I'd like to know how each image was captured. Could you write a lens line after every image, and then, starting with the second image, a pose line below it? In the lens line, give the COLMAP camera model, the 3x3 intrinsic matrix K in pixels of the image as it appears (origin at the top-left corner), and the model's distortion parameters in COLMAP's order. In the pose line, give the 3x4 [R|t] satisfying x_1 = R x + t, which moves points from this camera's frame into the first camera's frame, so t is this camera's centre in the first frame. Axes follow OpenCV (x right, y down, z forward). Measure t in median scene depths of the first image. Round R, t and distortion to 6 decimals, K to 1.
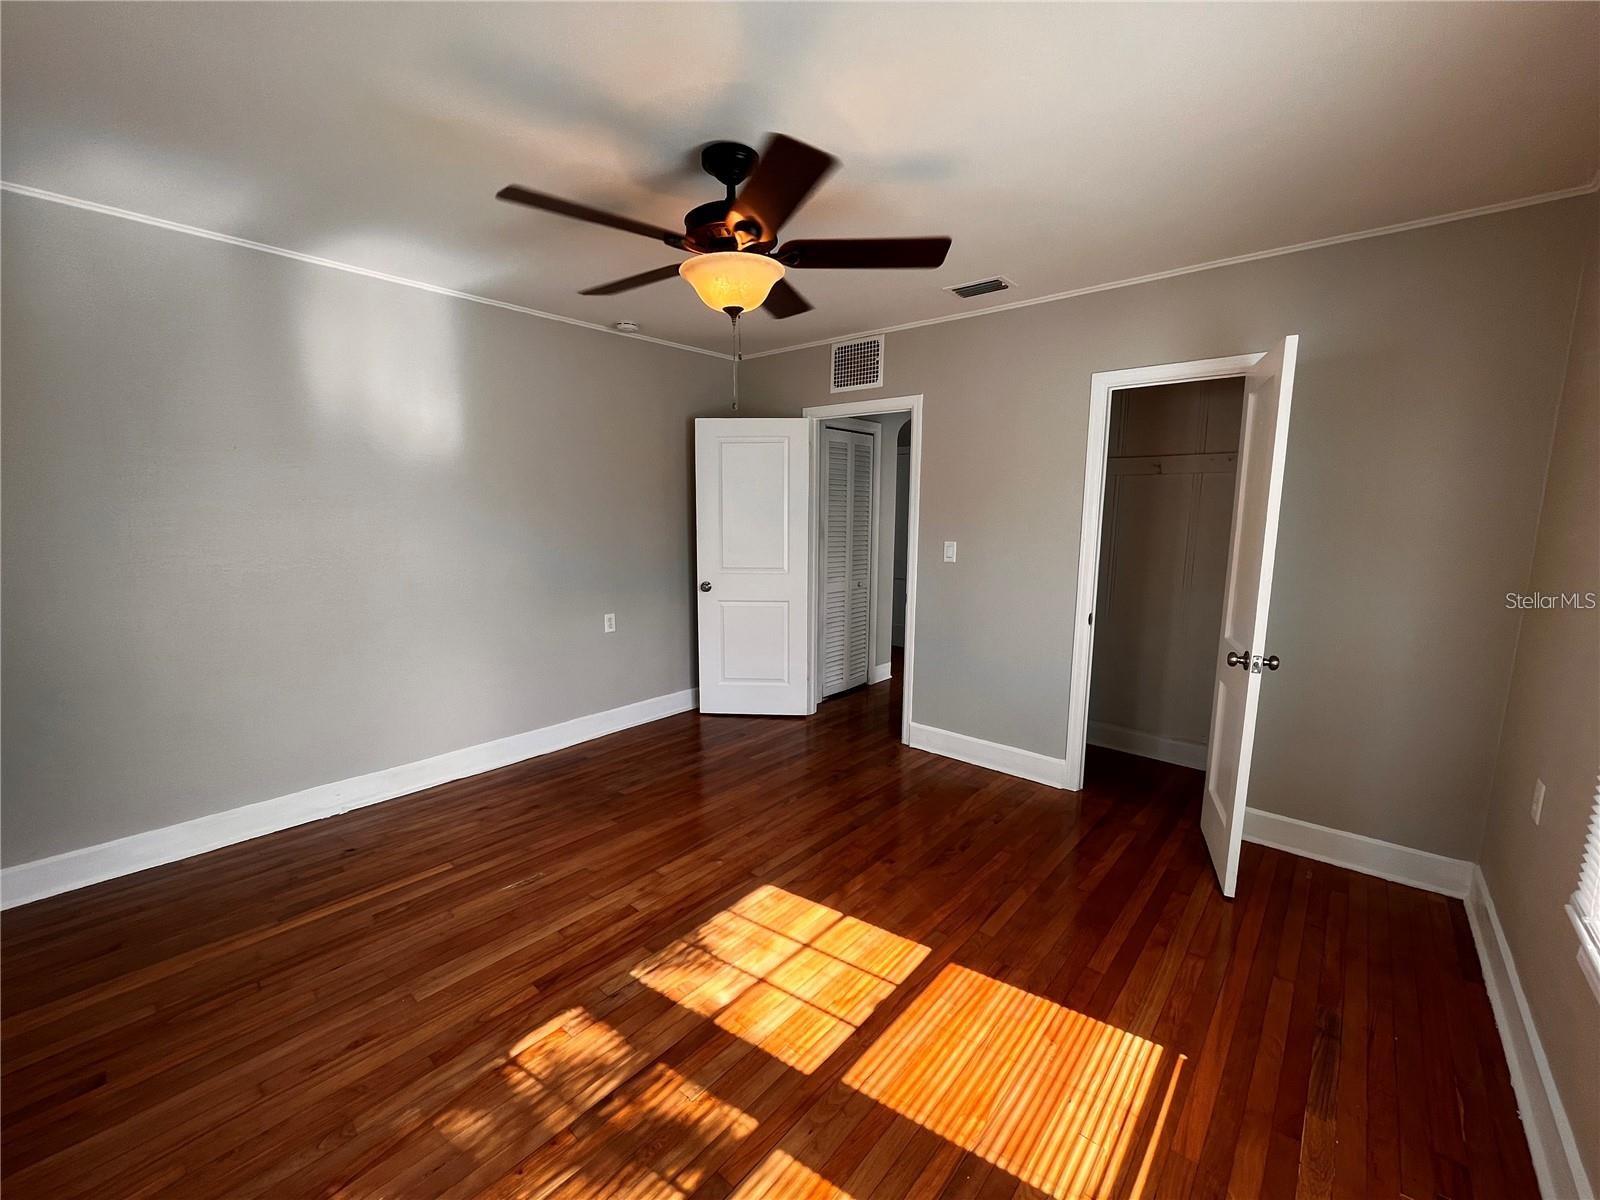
lens RADIAL K [[650.4, 0, 800.0], [0, 650.4, 600.0], [0, 0, 1]] dist [-0.001337, -0.000047]
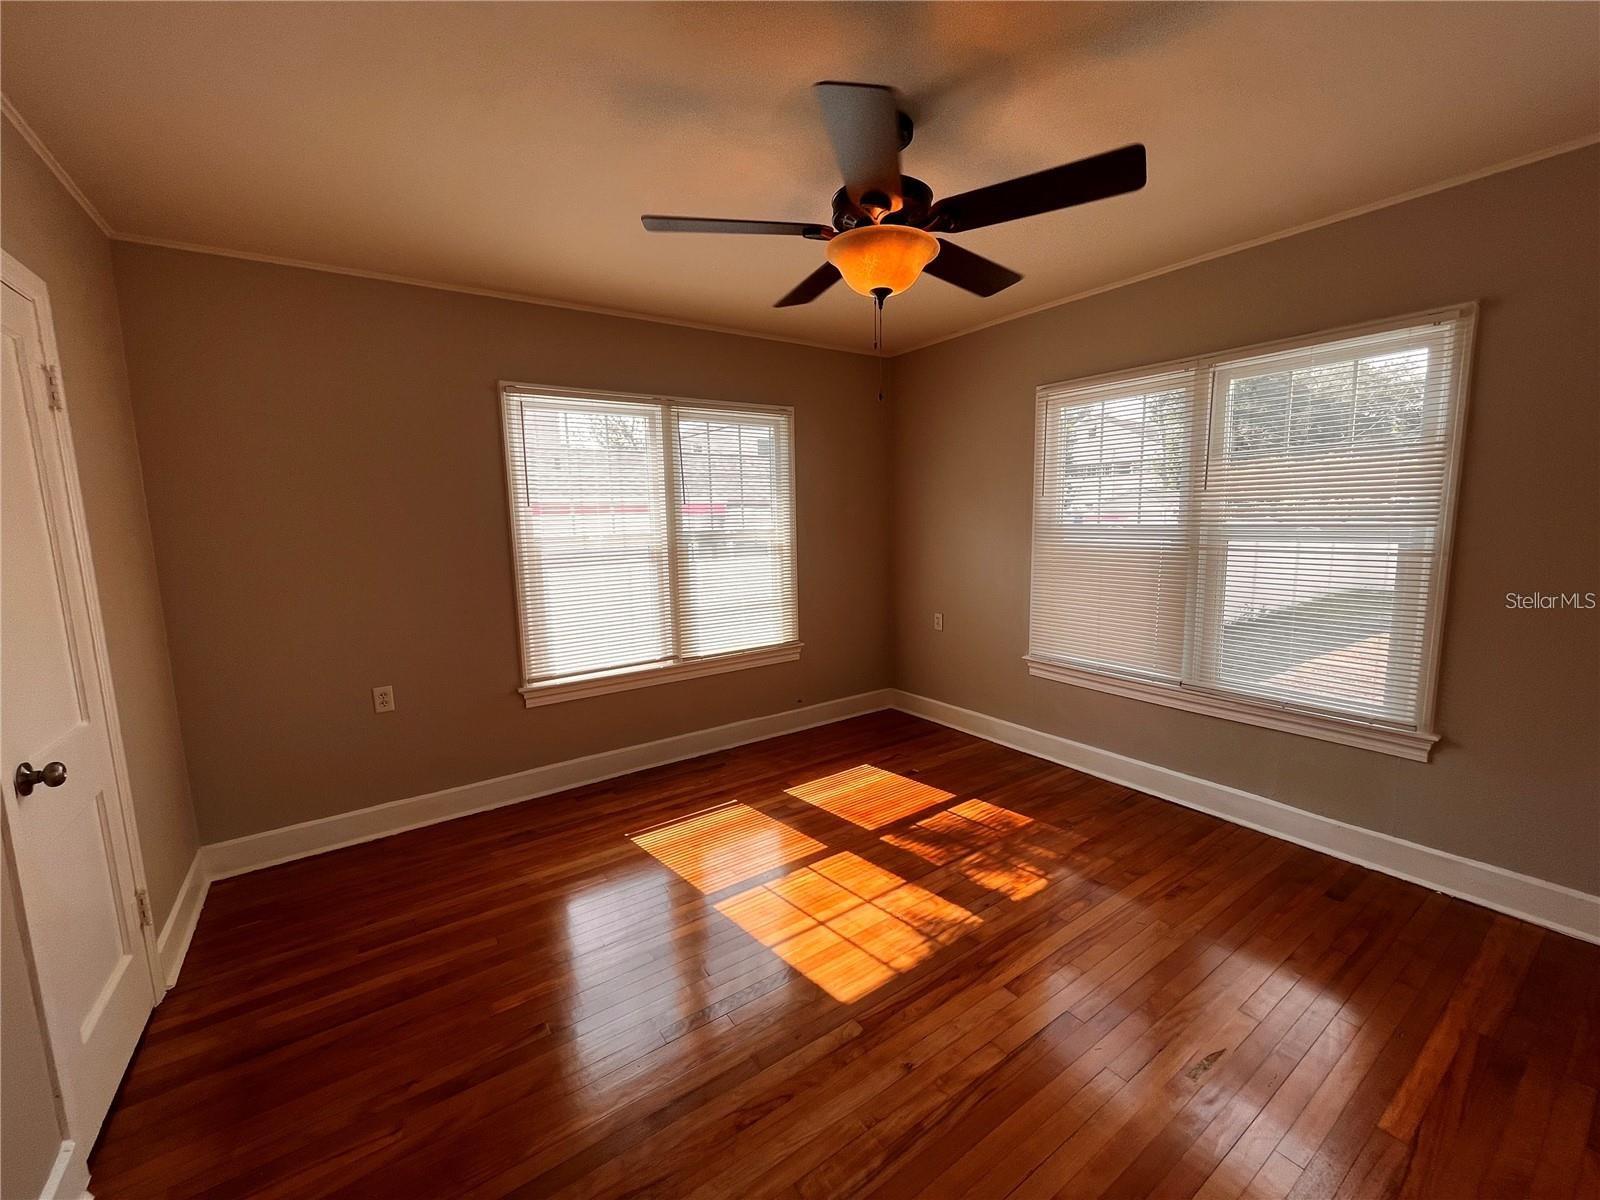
lens RADIAL K [[650.4, 0, 800.0], [0, 650.4, 600.0], [0, 0, 1]] dist [-0.001337, -0.000047]
pose [[-0.969618, -0.016035, 0.244097, -0.230072], [0.051966, 0.961572, 0.269589, -0.288573], [-0.239039, 0.274083, -0.931525, 2.077849]]
